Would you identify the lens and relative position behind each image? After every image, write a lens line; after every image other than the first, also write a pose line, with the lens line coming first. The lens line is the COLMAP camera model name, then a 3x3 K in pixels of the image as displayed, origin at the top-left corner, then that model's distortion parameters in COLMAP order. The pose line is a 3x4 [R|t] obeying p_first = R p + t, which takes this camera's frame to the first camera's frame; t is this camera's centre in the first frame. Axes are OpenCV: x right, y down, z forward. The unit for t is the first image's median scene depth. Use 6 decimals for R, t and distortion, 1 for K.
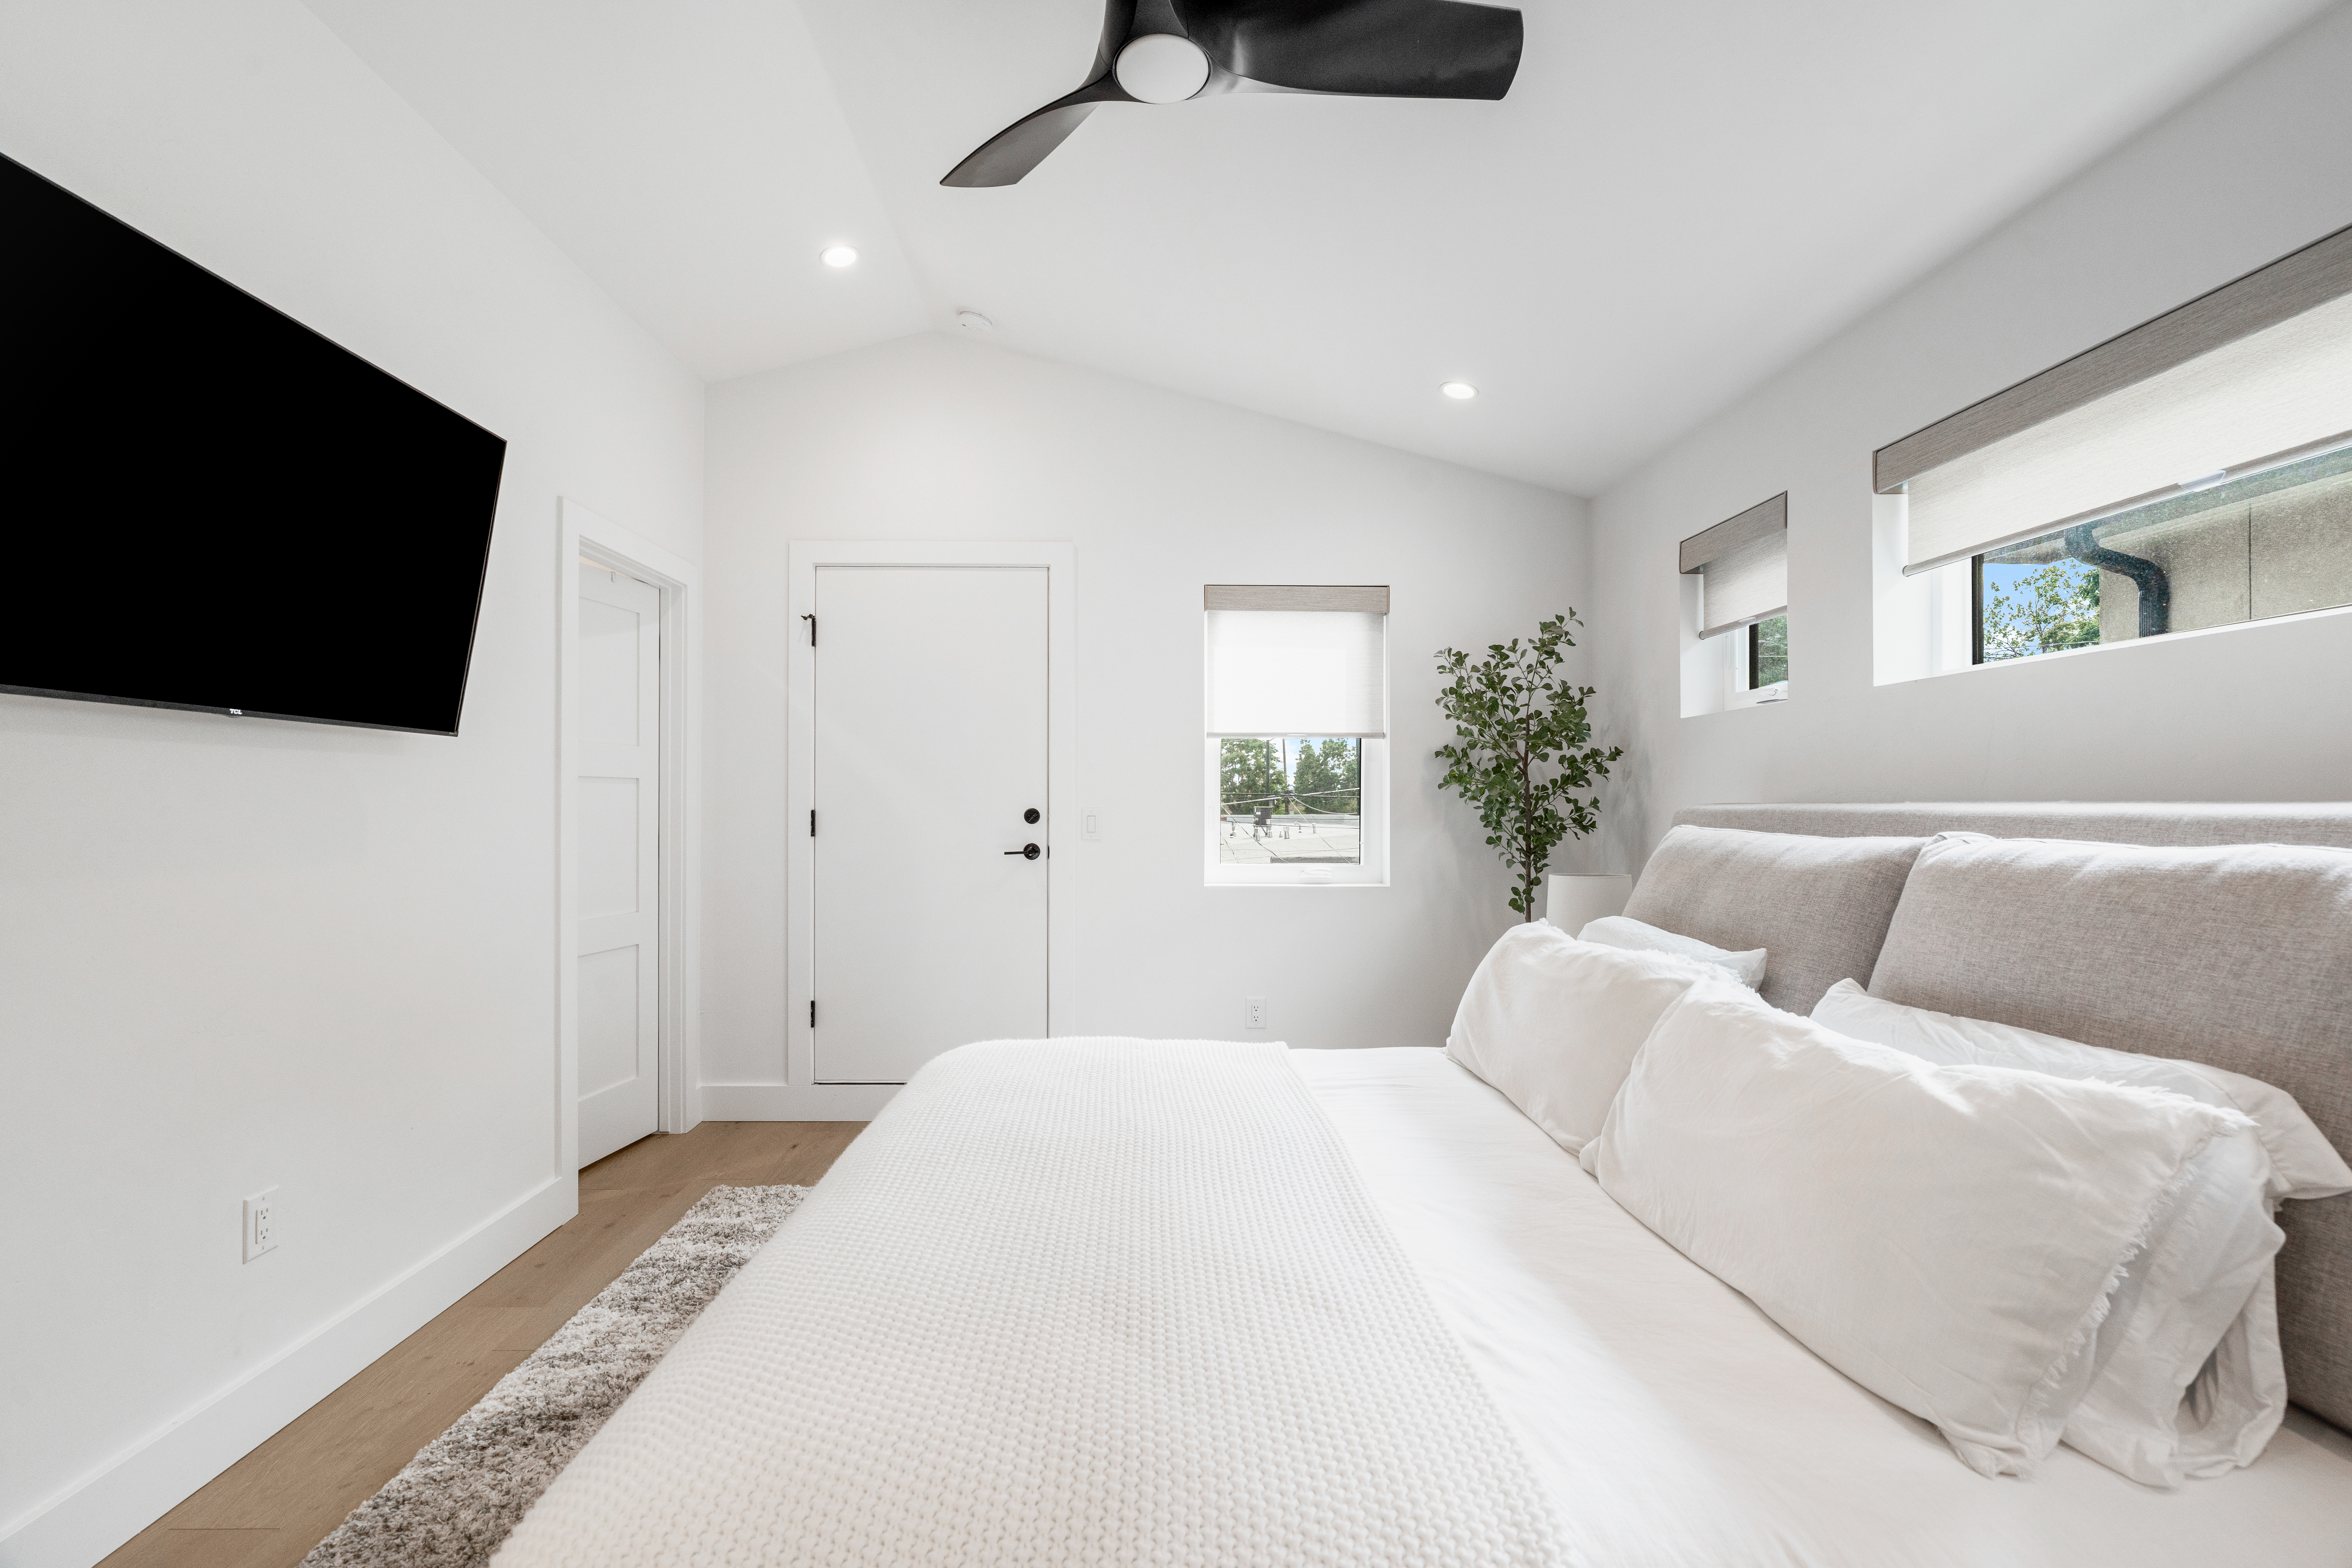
lens RADIAL K [[1079.8, 0, 1178.4], [0, 1079.8, 792.5], [0, 0, 1]] dist [-0.002587, 0.000495]
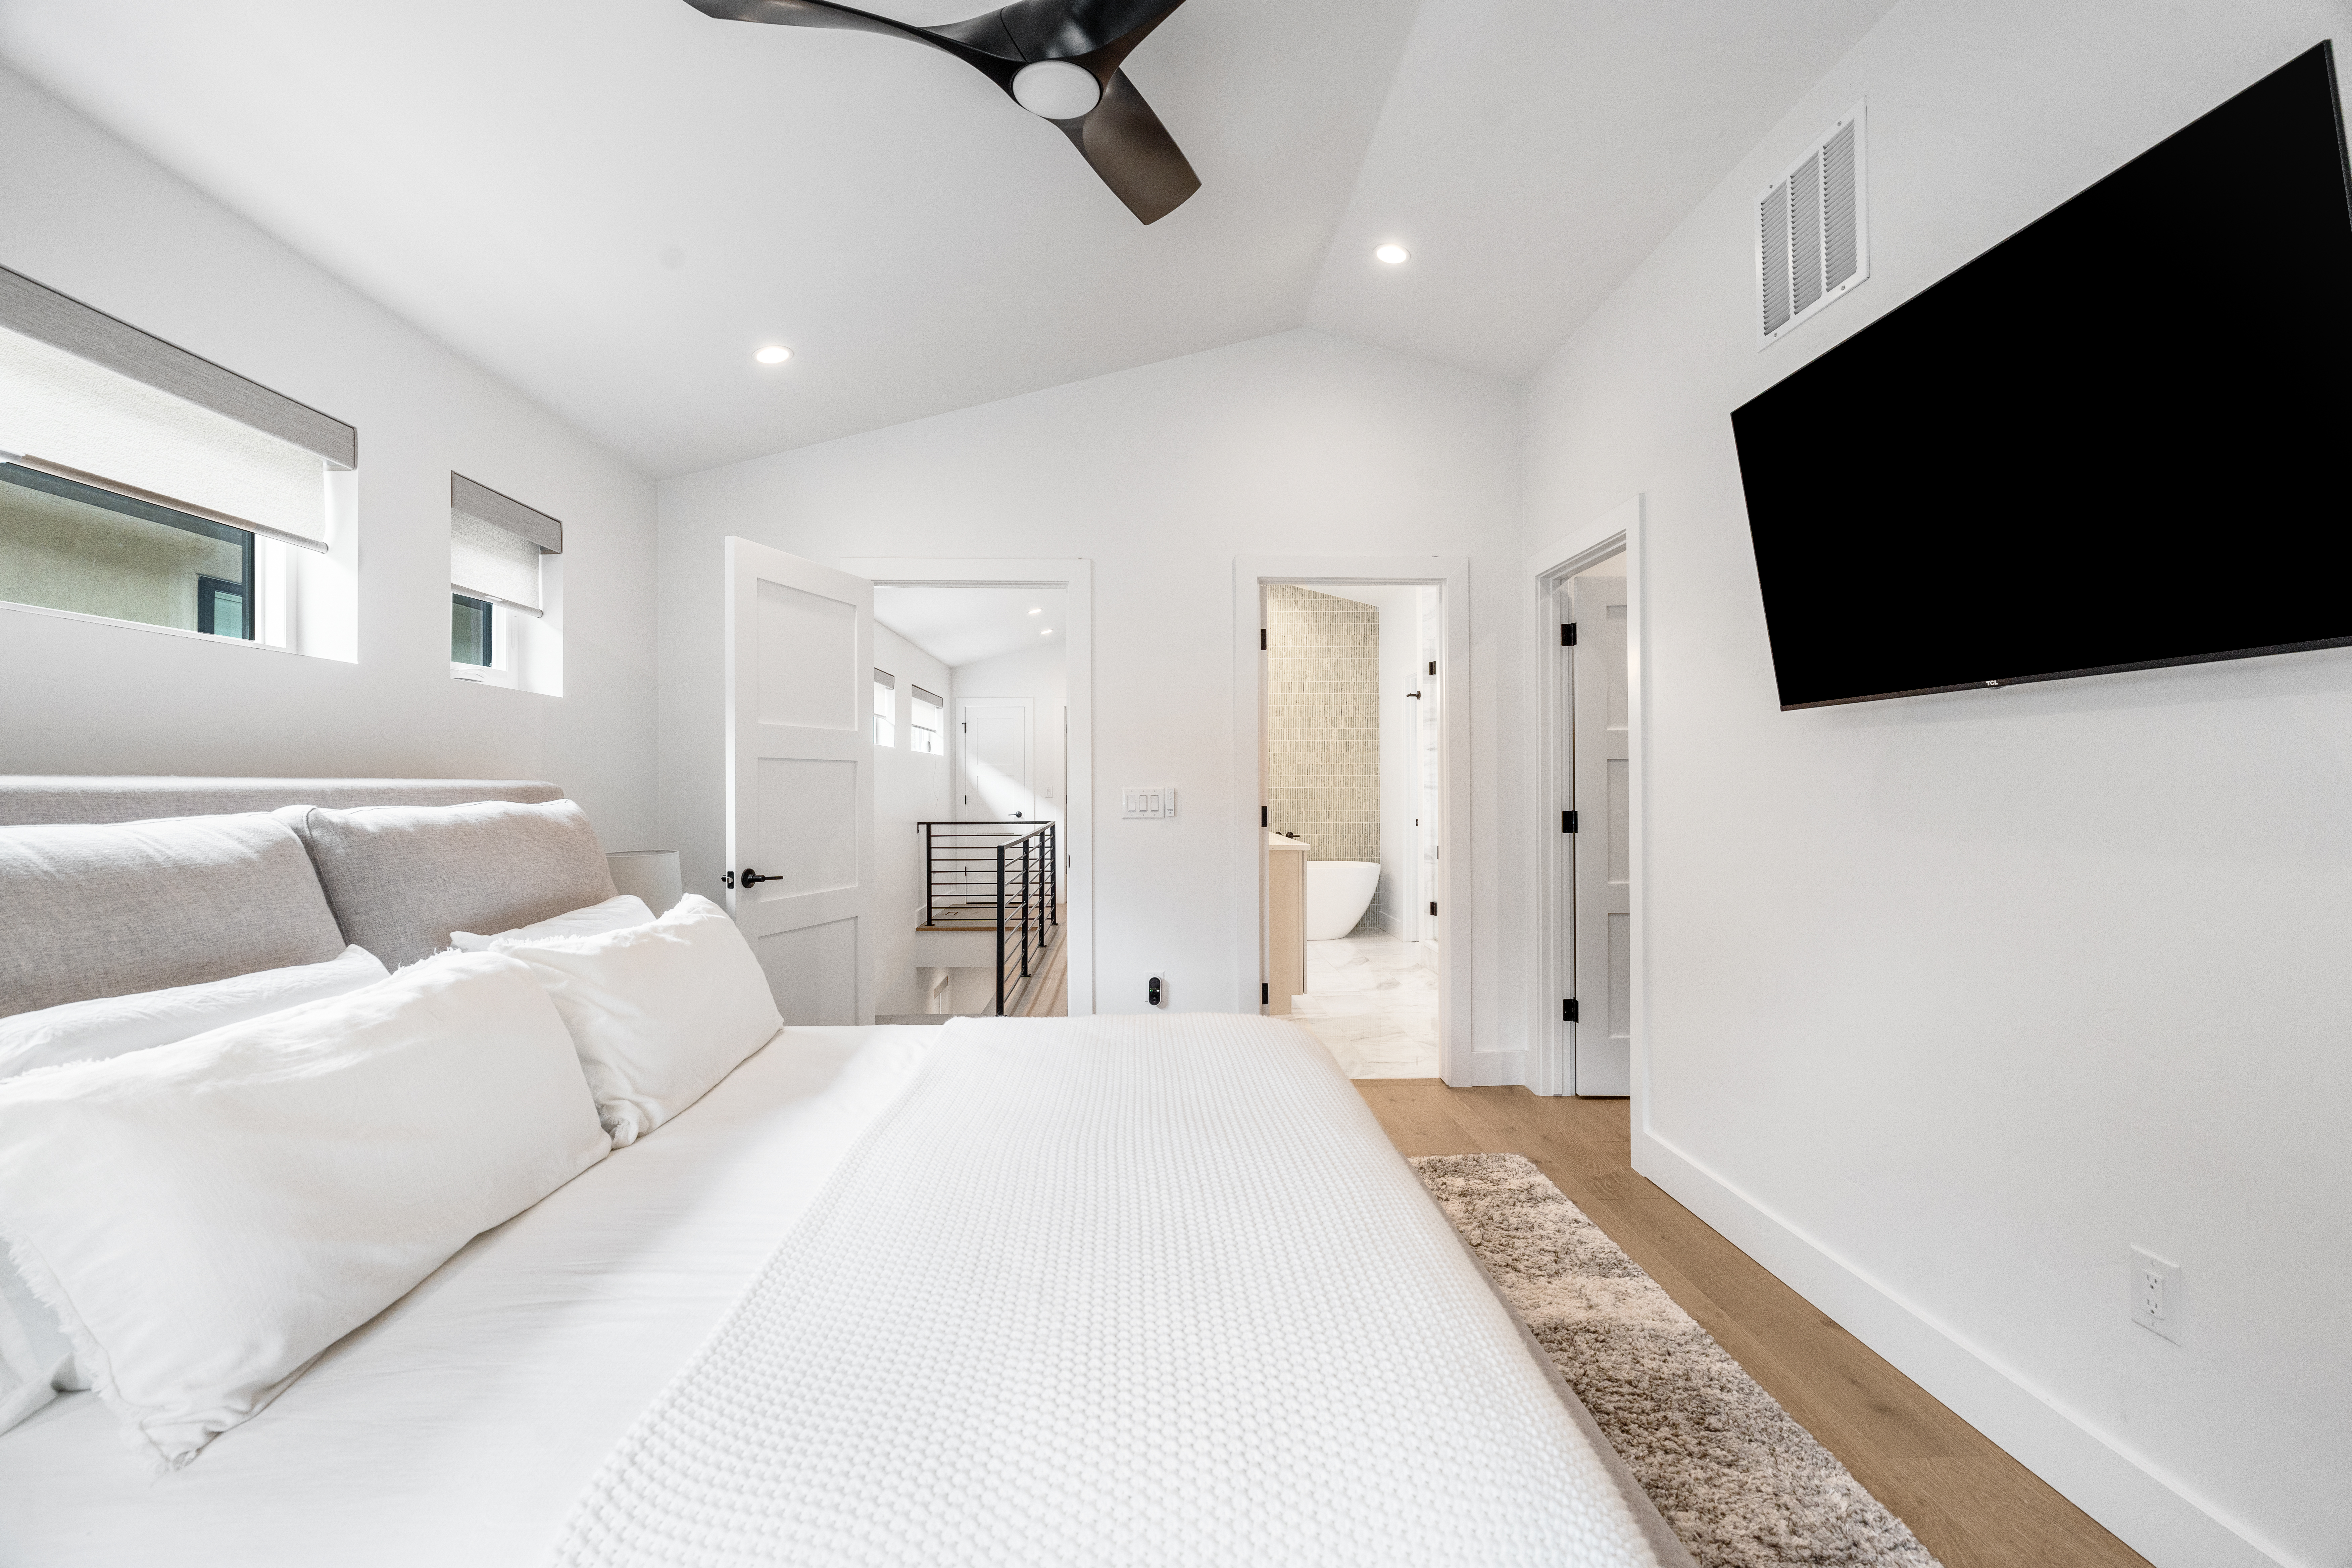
lens RADIAL K [[1079.8, 0, 1189.4], [0, 1079.8, 785.1], [0, 0, 1]] dist [-0.002587, 0.000495]
pose [[-0.999849, 0.008608, -0.015093, -0.127752], [0.008690, 0.999948, -0.005348, 0.033105], [0.015046, -0.005479, -0.999872, 2.197162]]
